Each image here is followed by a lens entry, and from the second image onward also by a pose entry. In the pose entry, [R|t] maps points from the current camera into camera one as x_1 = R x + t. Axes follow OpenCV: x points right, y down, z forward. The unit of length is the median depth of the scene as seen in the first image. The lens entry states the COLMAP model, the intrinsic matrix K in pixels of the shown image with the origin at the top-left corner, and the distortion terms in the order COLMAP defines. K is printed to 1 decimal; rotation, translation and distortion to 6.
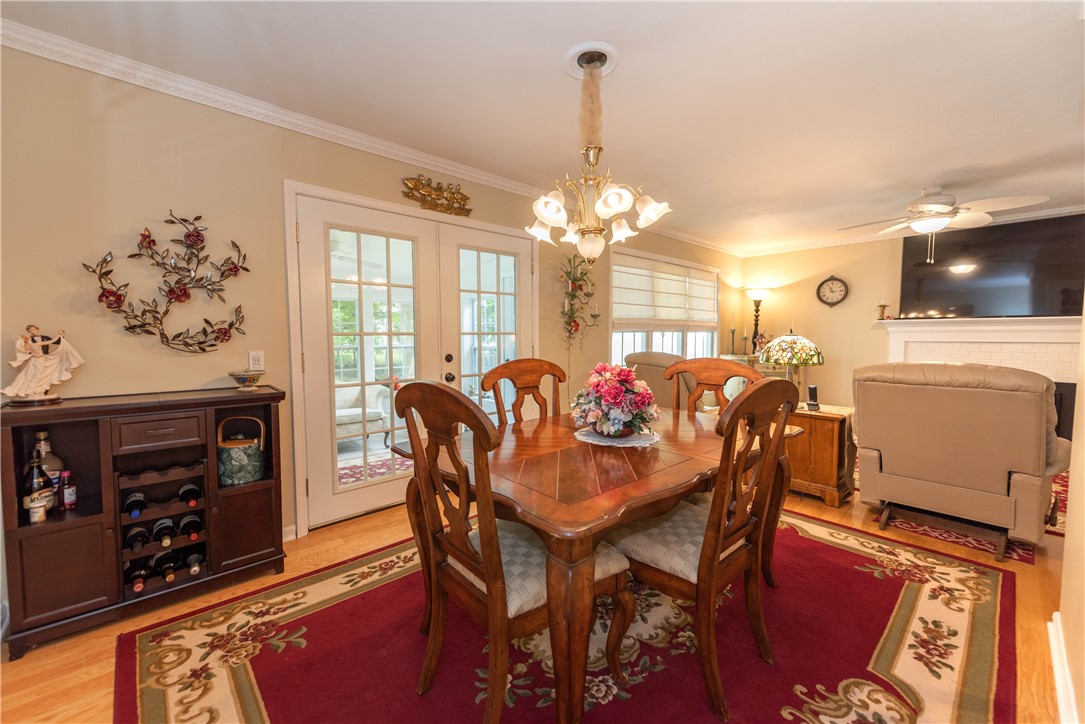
lens RADIAL K [[436.9, 0, 542.5], [0, 436.9, 362.0], [0, 0, 1]] dist [0.000669, -0.000111]
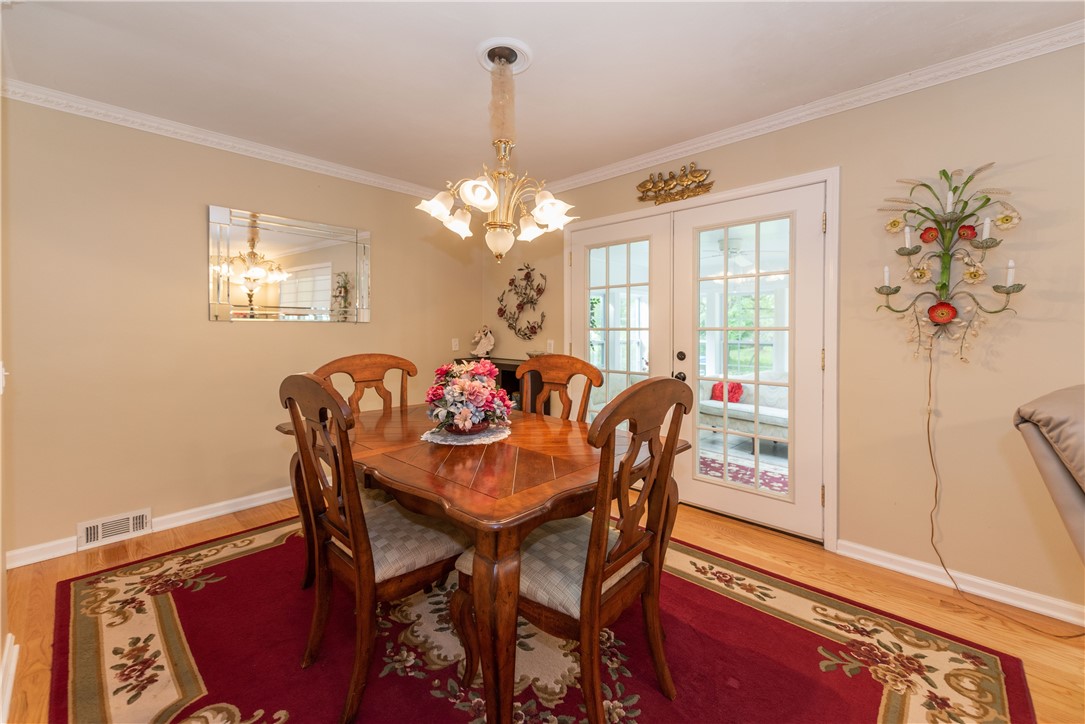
lens RADIAL K [[448.6, 0, 542.6], [0, 448.6, 337.1], [0, 0, 1]] dist [0.000579, 0.000072]
pose [[0.057839, 0.019235, -0.998141, 0.745598], [-0.063229, 0.997878, 0.015566, -0.046825], [0.996322, 0.062211, 0.058932, 0.692913]]
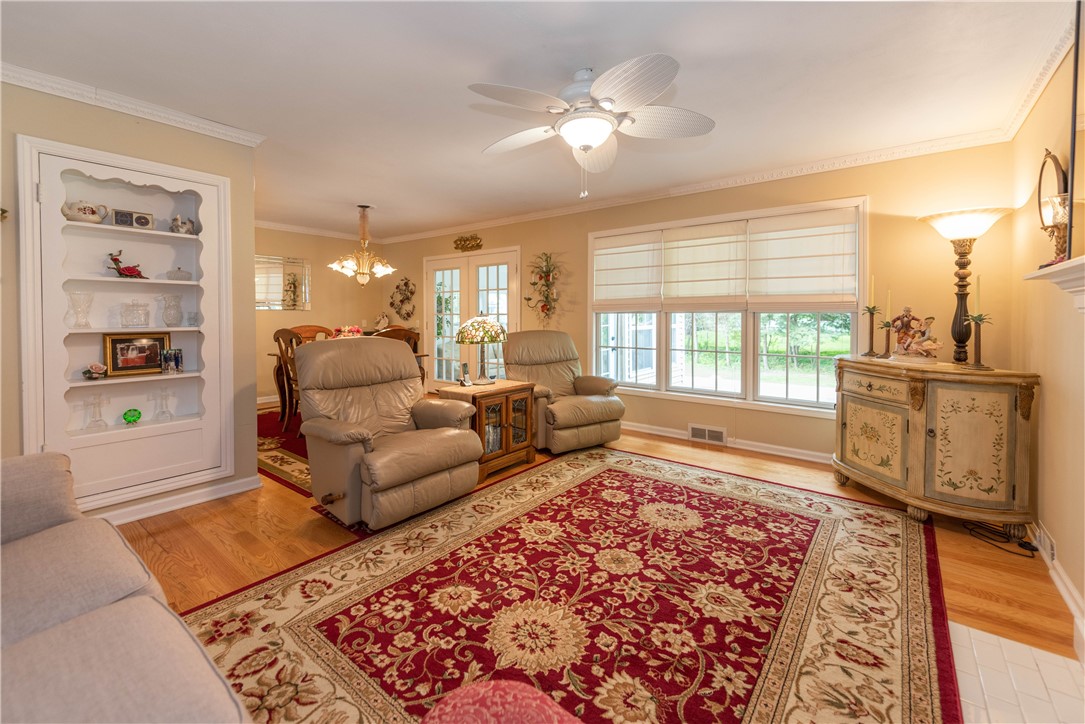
lens RADIAL K [[452.9, 0, 546.0], [0, 452.9, 326.6], [0, 0, 1]] dist [0.011013, -0.000075]
pose [[0.156586, 0.025001, -0.987348, 1.833686], [-0.068001, 0.997580, 0.014475, -0.066437], [0.985321, 0.064874, 0.157908, 1.068587]]
